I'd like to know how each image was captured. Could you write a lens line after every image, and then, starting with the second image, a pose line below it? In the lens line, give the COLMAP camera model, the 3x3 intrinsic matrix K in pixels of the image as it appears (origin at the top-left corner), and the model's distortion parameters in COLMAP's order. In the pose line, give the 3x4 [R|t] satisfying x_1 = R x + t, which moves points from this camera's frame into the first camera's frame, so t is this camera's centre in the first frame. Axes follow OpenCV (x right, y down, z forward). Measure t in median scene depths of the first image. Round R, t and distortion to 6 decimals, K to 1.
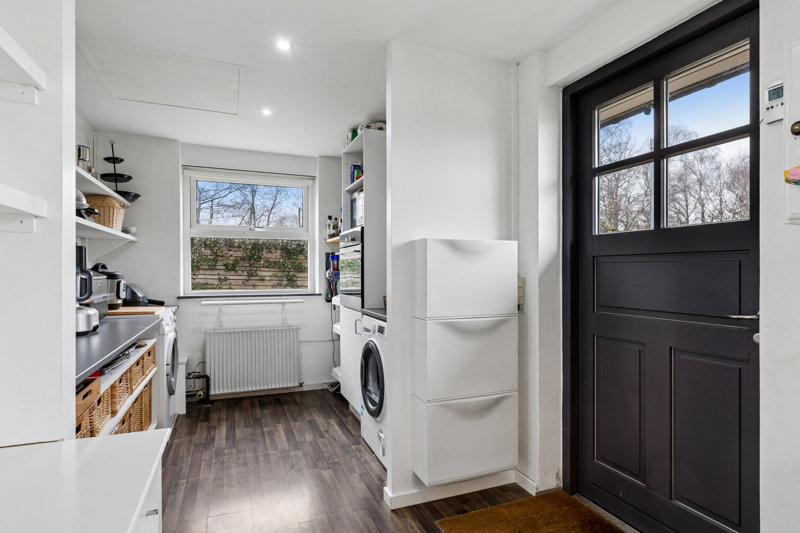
lens RADIAL K [[417.4, 0, 398.1], [0, 417.4, 269.8], [0, 0, 1]] dist [0.001336, 0.000158]
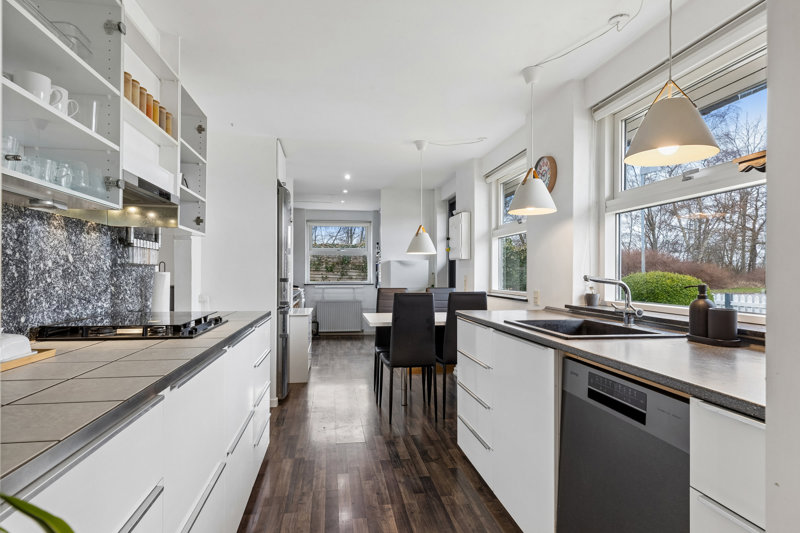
lens RADIAL K [[447.6, 0, 400.6], [0, 447.6, 268.2], [0, 0, 1]] dist [-0.000262, -0.000034]
pose [[0.973818, 0.001085, -0.227326, 0.425697], [-0.002610, 0.999976, -0.006406, -0.000623], [0.227313, 0.006832, 0.973798, -1.015117]]
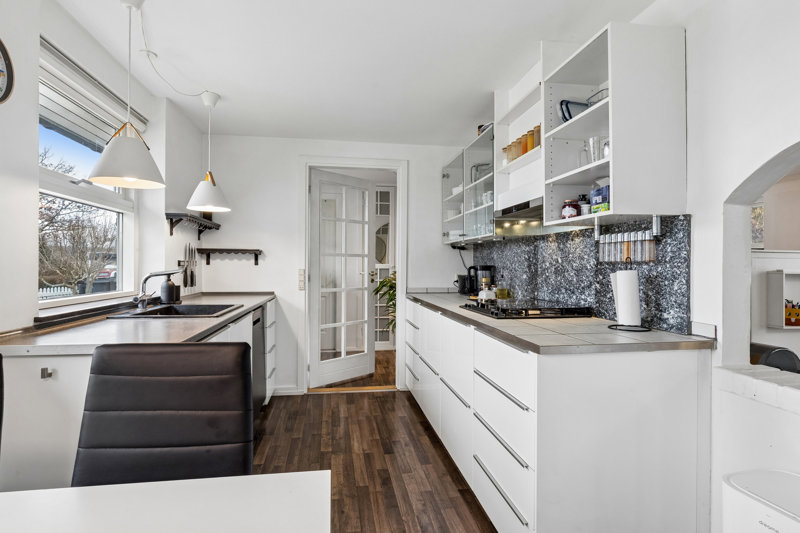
lens RADIAL K [[420.2, 0, 399.0], [0, 420.2, 265.7], [0, 0, 1]] dist [0.000011, 0.000000]
pose [[-0.975057, -0.003719, 0.221924, -0.487683], [-0.004655, 0.999982, -0.003695, -0.002151], [-0.221906, -0.004636, -0.975057, 1.802976]]
